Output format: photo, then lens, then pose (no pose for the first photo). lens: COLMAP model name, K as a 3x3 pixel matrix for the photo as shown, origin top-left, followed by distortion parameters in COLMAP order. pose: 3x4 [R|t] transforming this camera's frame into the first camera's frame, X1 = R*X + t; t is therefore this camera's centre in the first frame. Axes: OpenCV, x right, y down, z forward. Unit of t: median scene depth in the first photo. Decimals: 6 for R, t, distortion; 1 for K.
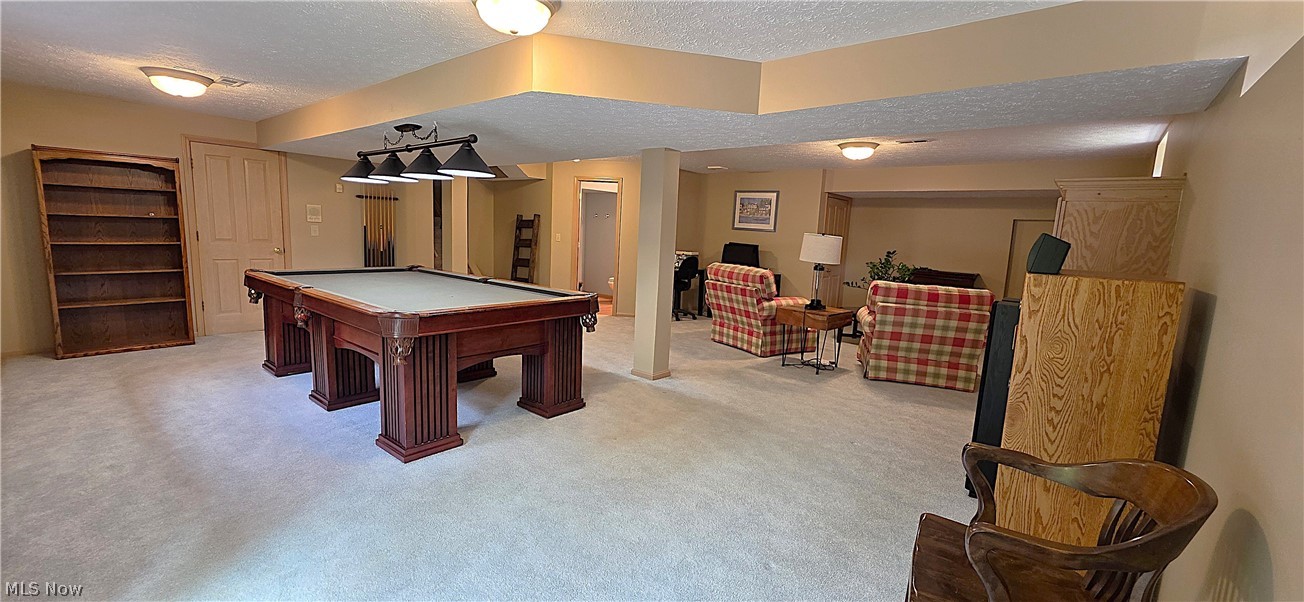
lens RADIAL K [[518.1, 0, 652.0], [0, 518.1, 301.0], [0, 0, 1]] dist [0.000800, 0.000098]
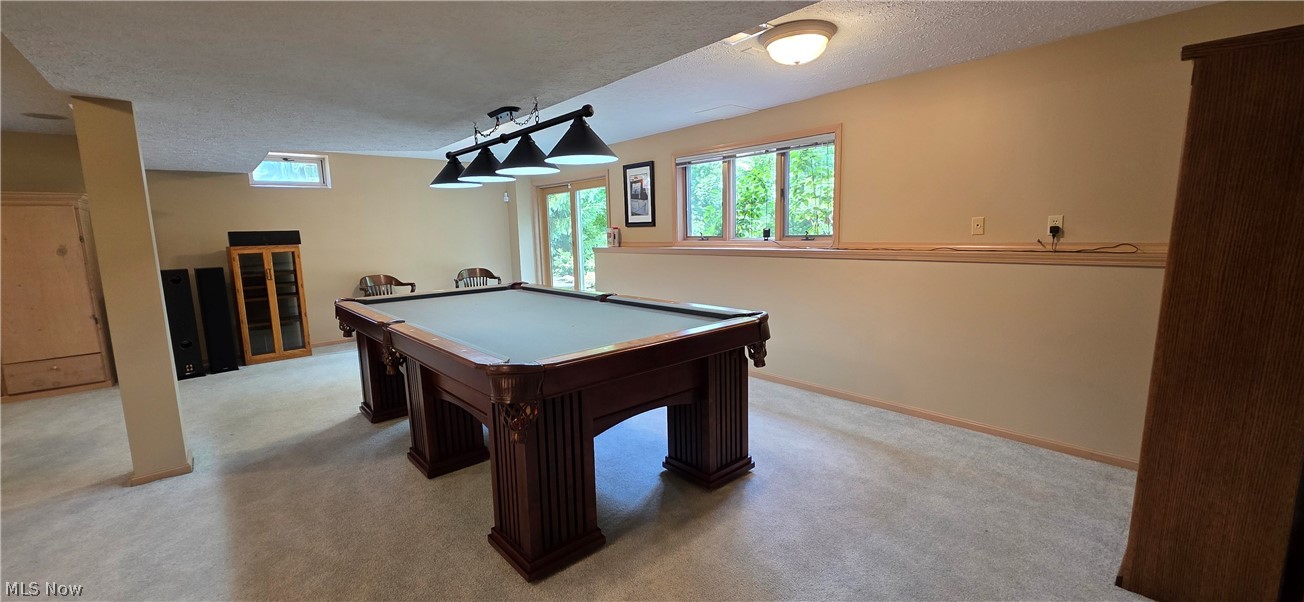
lens RADIAL K [[518.1, 0, 652.0], [0, 518.1, 301.0], [0, 0, 1]] dist [0.000800, 0.000098]
pose [[0.985550, -0.054338, -0.160436, -0.144353], [0.056548, 0.998357, 0.009239, -0.044266], [0.159670, -0.018178, 0.987003, 0.272395]]
